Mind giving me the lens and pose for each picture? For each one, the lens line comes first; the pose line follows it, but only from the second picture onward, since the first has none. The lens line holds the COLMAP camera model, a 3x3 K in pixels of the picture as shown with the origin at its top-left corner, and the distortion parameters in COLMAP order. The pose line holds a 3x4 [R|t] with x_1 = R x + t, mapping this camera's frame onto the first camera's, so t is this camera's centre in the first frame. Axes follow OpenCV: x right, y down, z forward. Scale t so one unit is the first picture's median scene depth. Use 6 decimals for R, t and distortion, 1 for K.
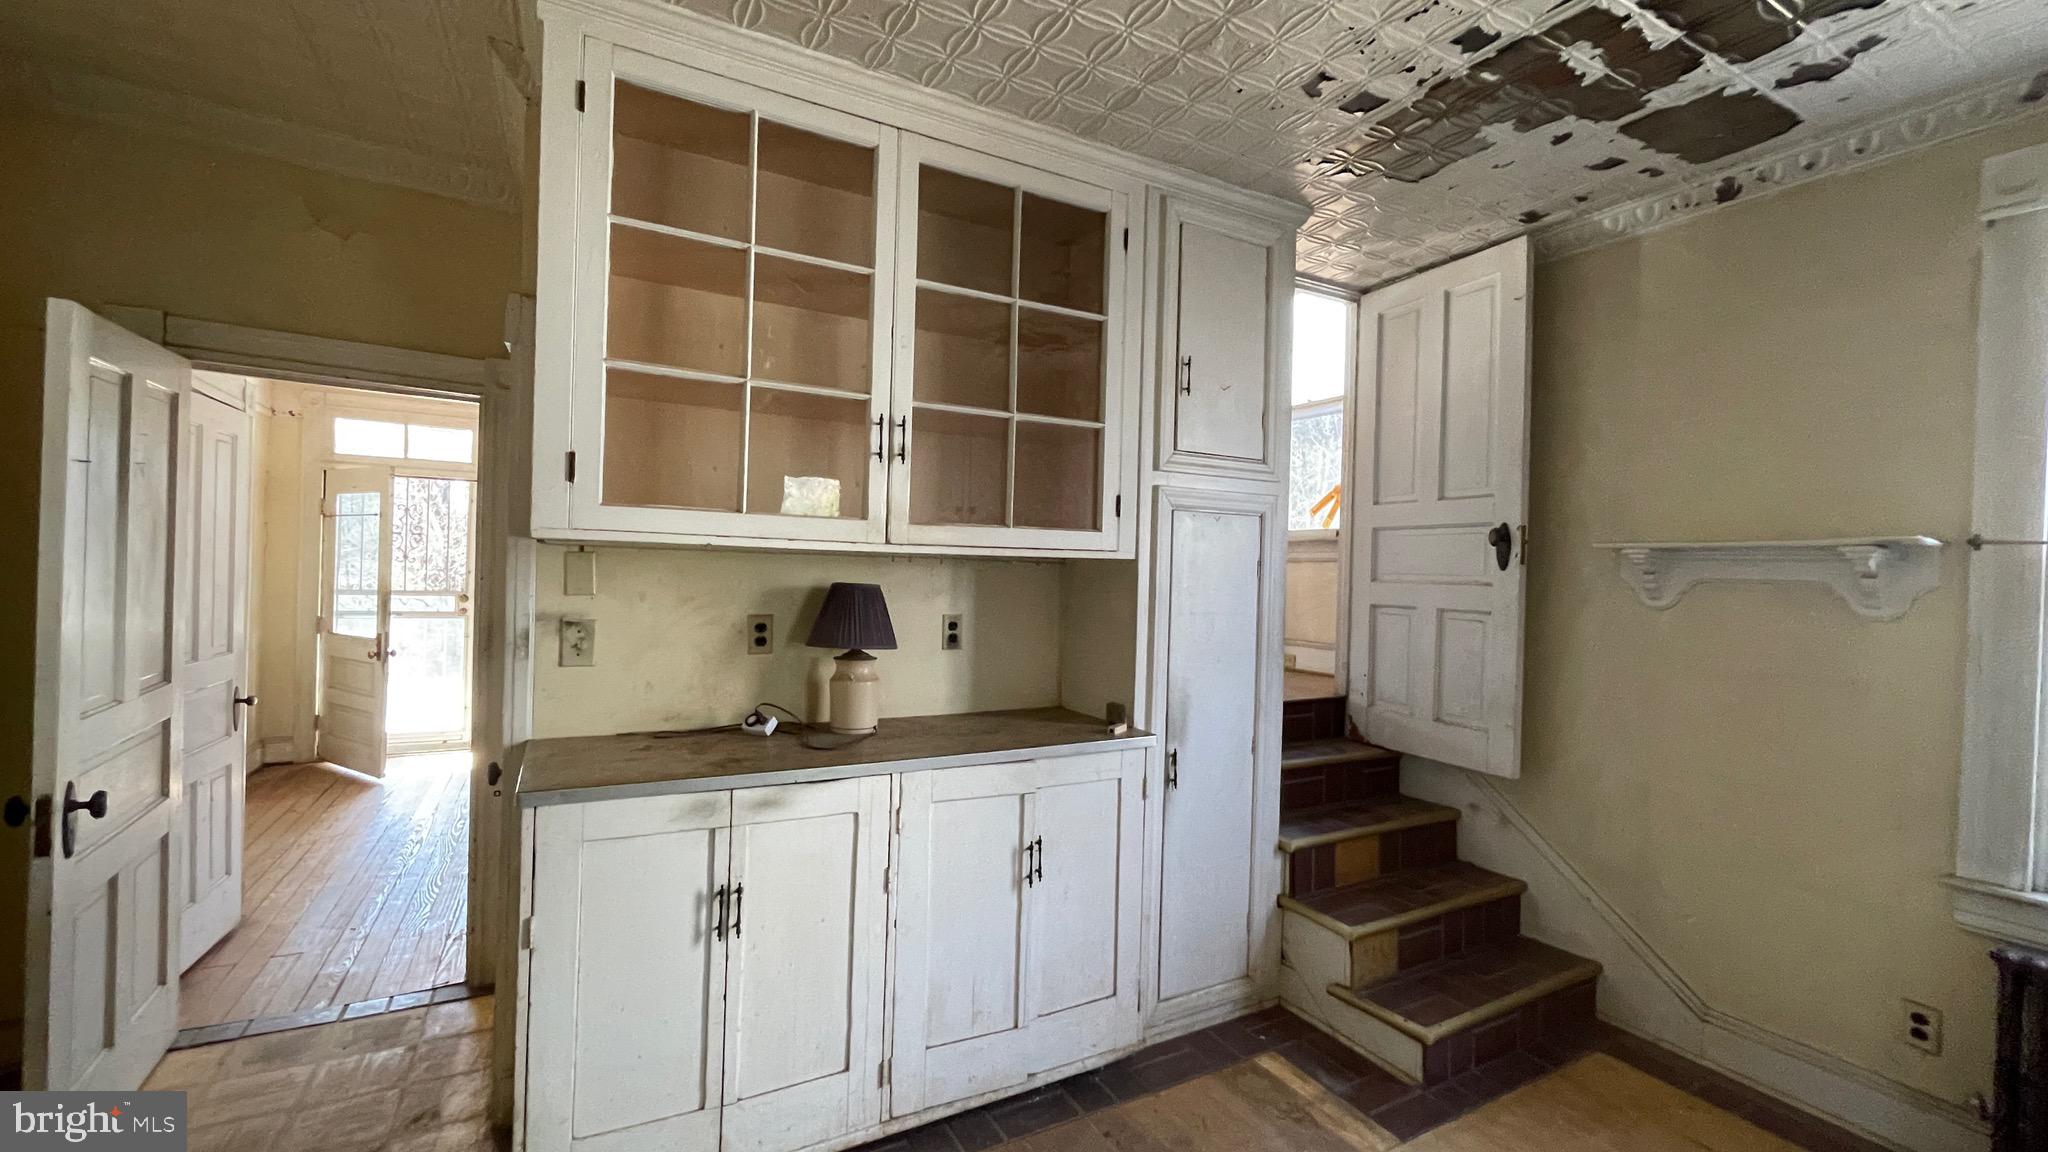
lens RADIAL K [[828.1, 0, 1022.2], [0, 828.1, 577.8], [0, 0, 1]] dist [-0.000299, 0.000181]
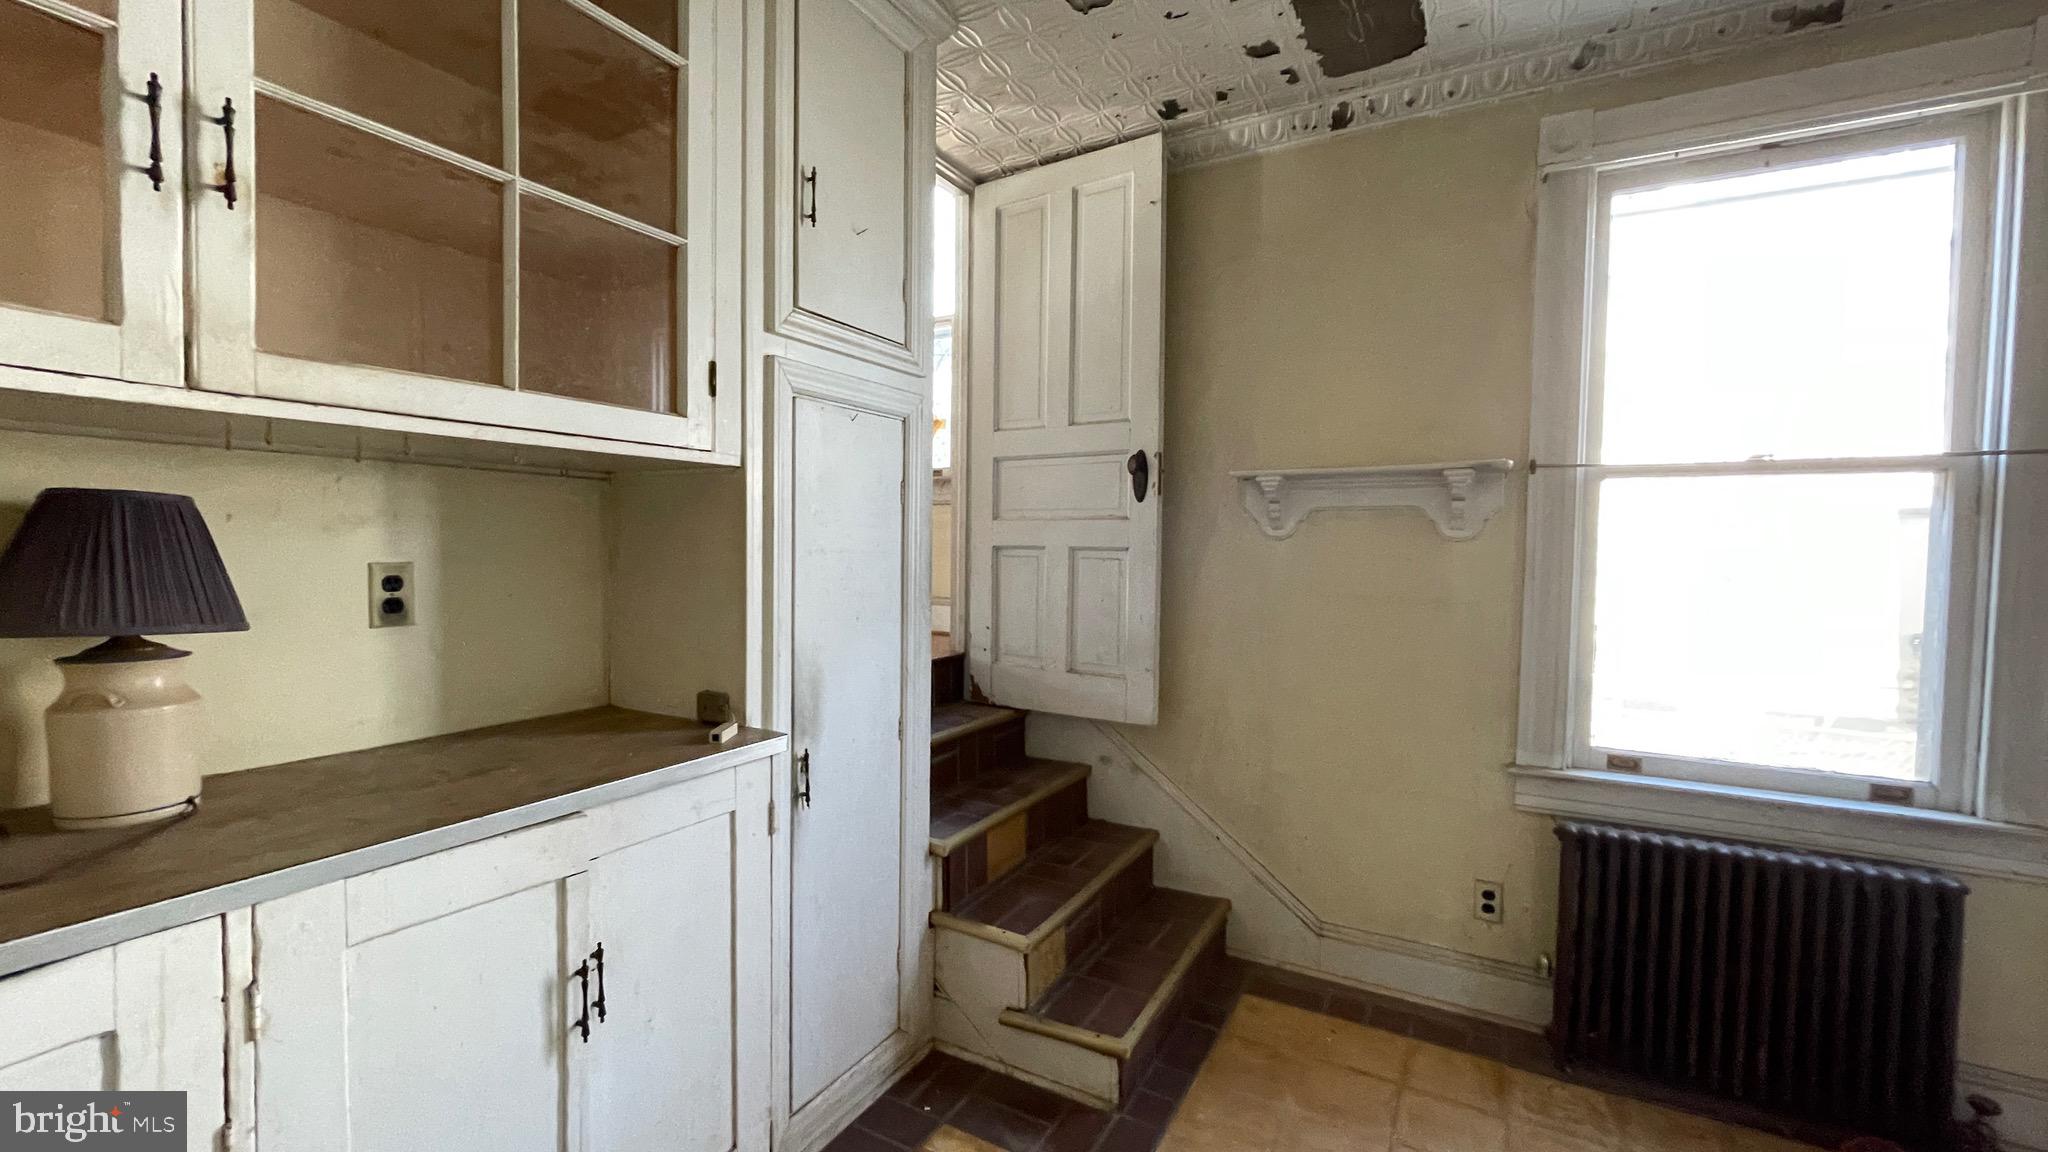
lens RADIAL K [[831.3, 0, 1027.7], [0, 831.3, 573.9], [0, 0, 1]] dist [-0.004248, 0.000293]
pose [[0.846194, -0.033204, 0.531840, -0.020465], [0.015152, 0.999153, 0.038270, 0.038548], [-0.532660, -0.024325, 0.845980, 0.324923]]
